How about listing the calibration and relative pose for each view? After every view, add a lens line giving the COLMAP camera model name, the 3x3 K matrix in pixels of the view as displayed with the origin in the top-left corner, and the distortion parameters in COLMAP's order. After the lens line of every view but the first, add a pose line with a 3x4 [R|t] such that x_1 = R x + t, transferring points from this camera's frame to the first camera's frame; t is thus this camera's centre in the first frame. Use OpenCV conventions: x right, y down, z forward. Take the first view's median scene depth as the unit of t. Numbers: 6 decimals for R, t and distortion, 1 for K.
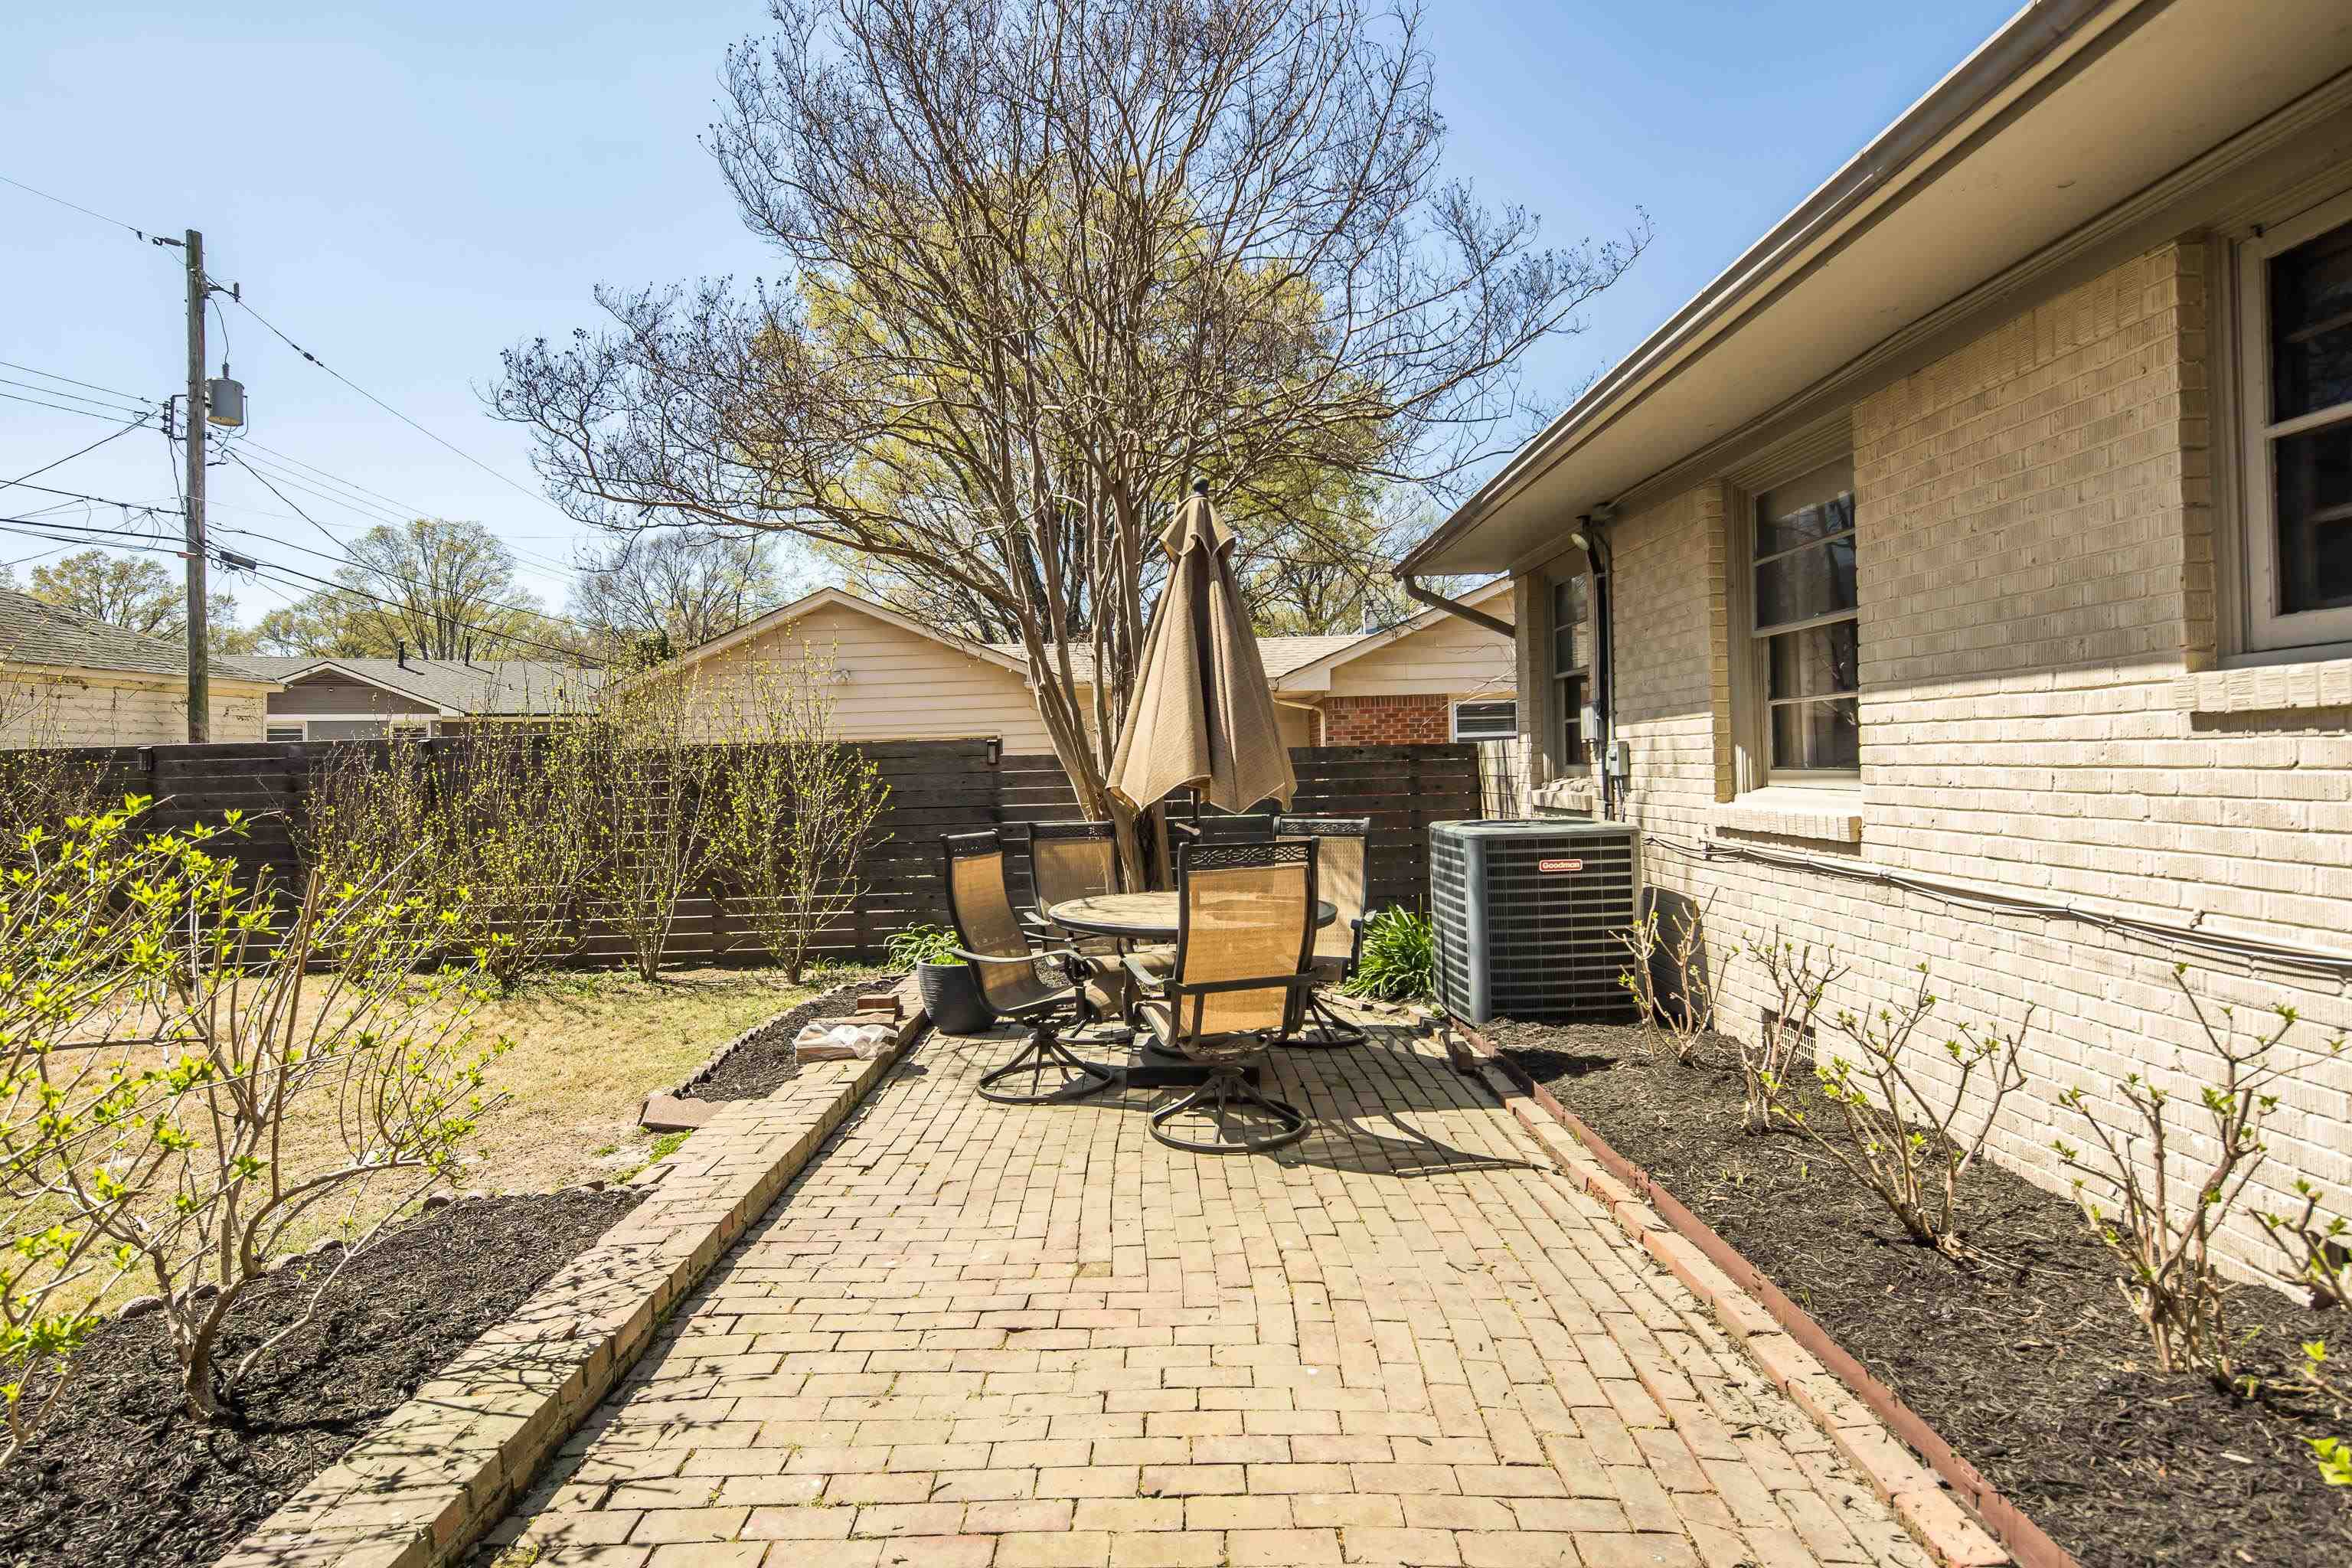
lens RADIAL K [[1138.7, 0, 1143.6], [0, 1138.7, 744.2], [0, 0, 1]] dist [0.001228, -0.001269]
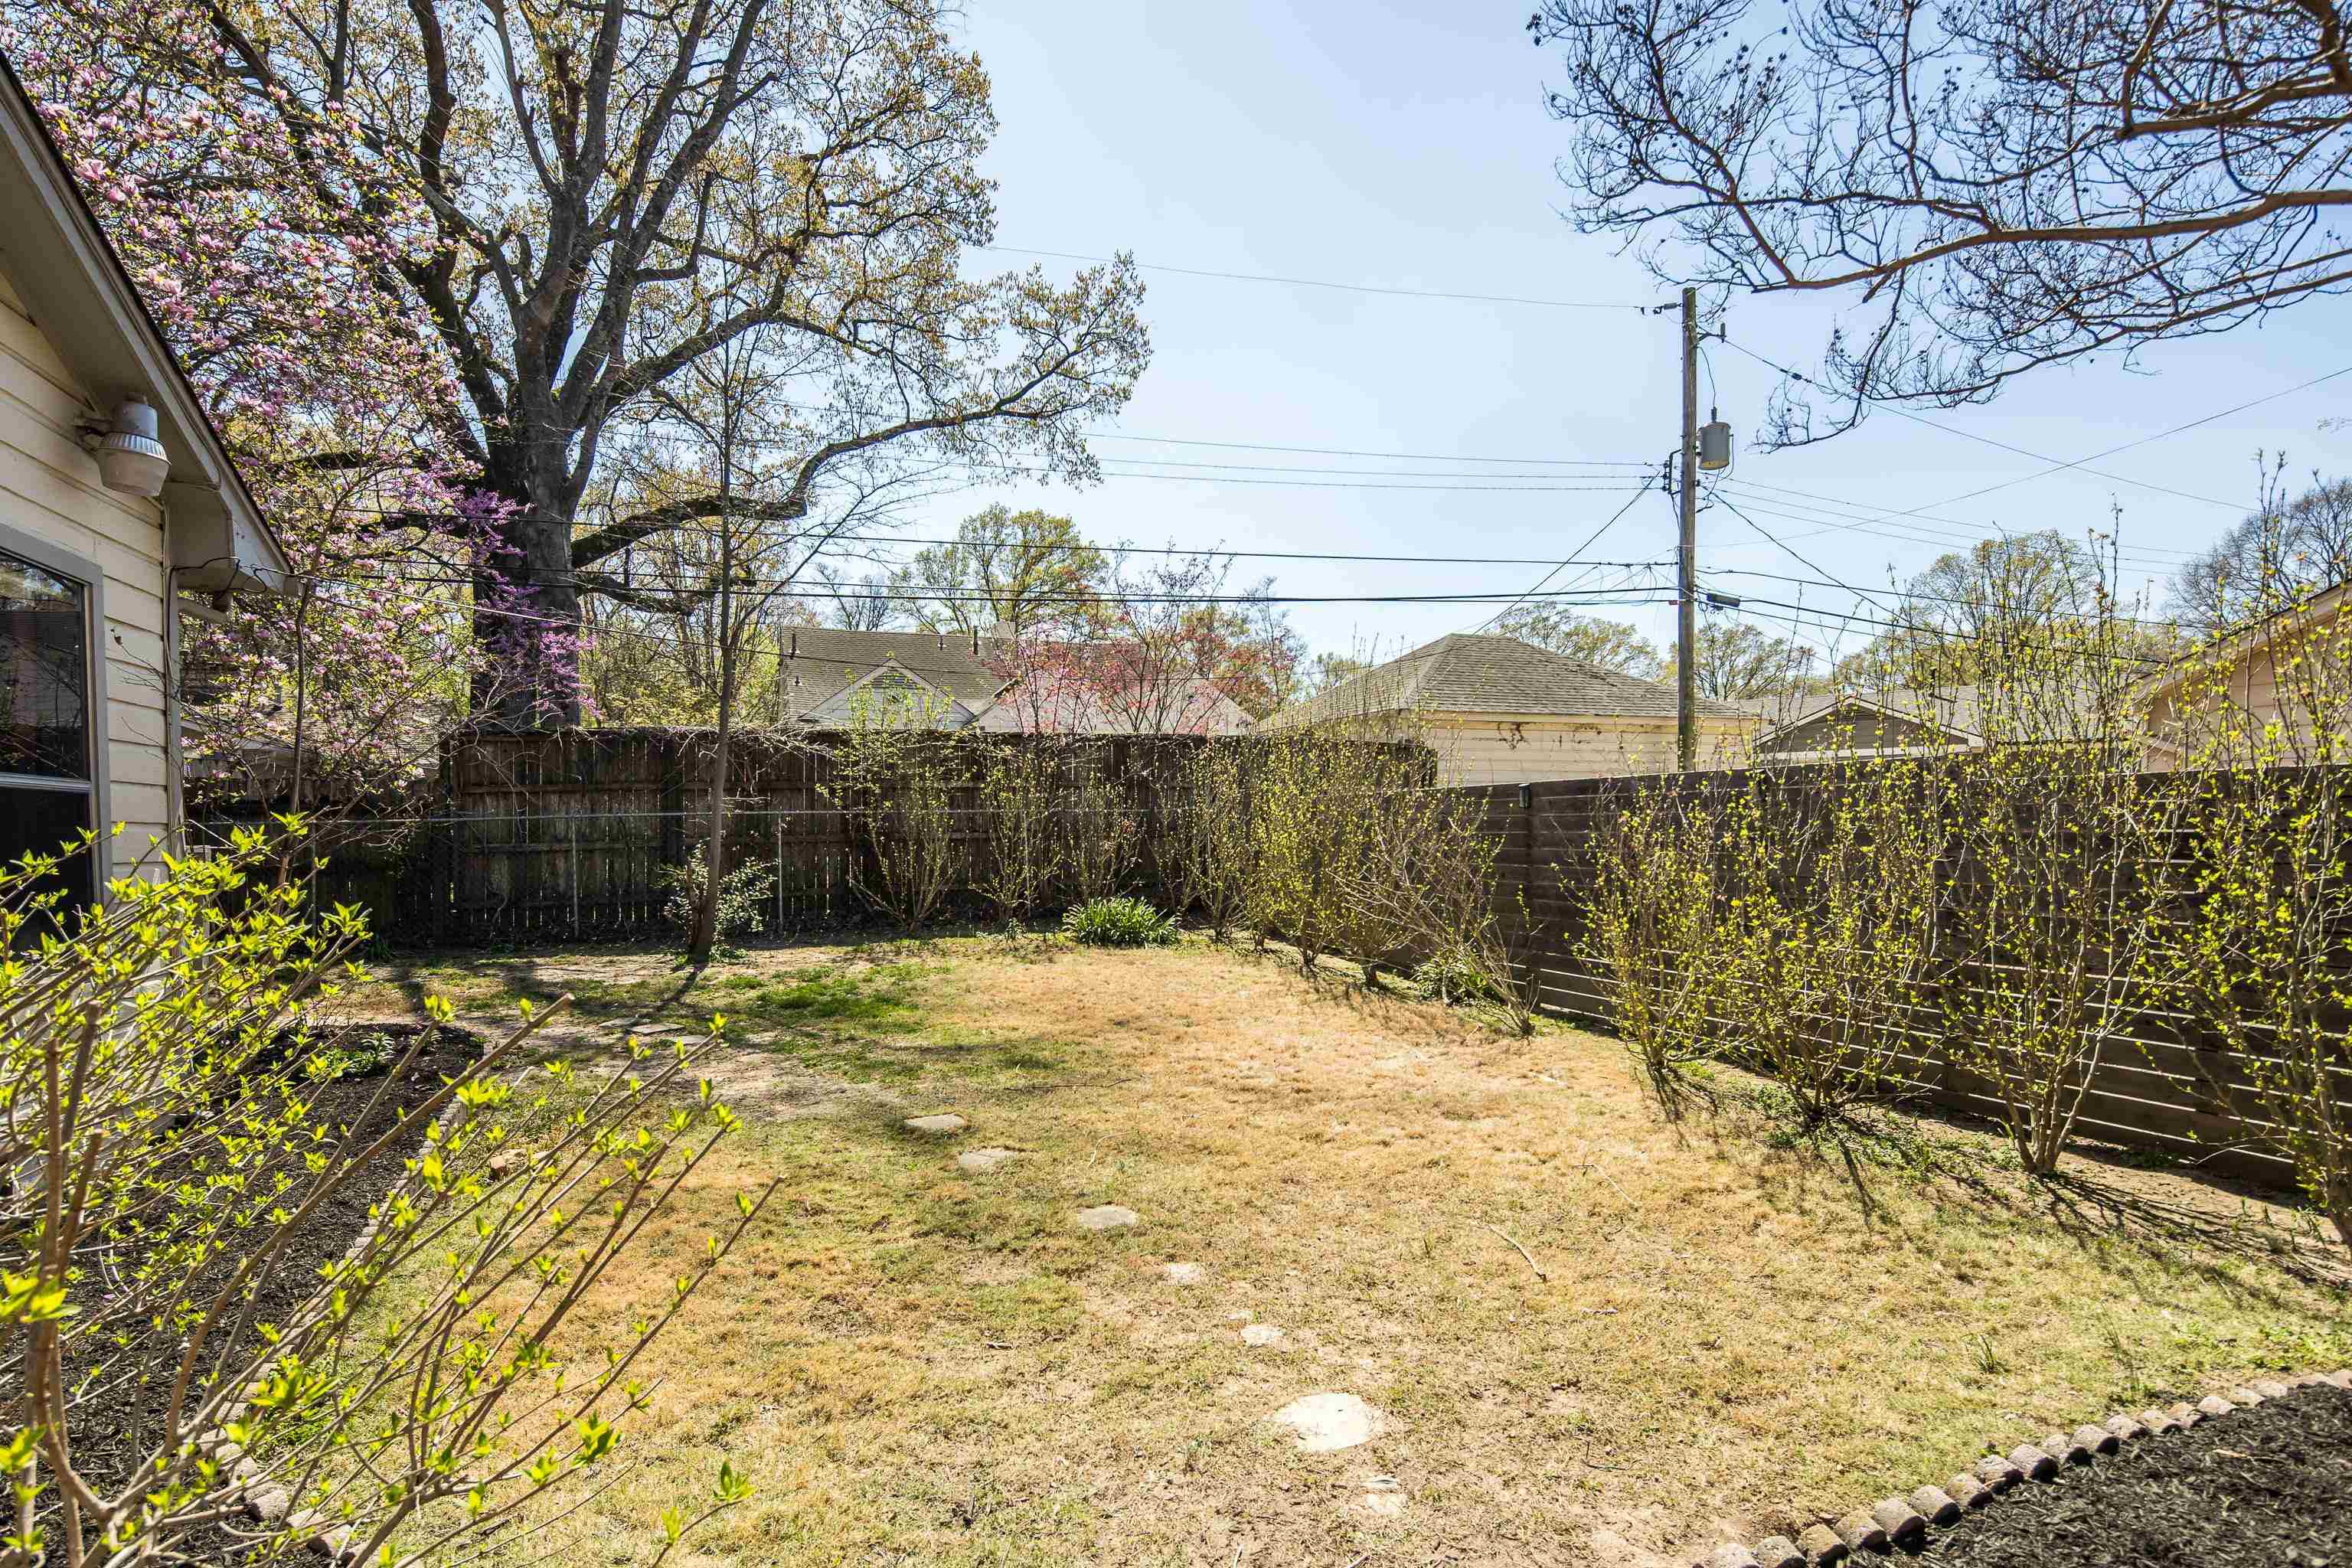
lens RADIAL K [[1149.5, 0, 1174.3], [0, 1149.5, 843.2], [0, 0, 1]] dist [0.000109, -0.000456]
pose [[0.380911, 0.033533, -0.924003, -0.025447], [0.018207, 0.998876, 0.043756, 0.001832], [0.924432, -0.033491, 0.379872, 0.151581]]
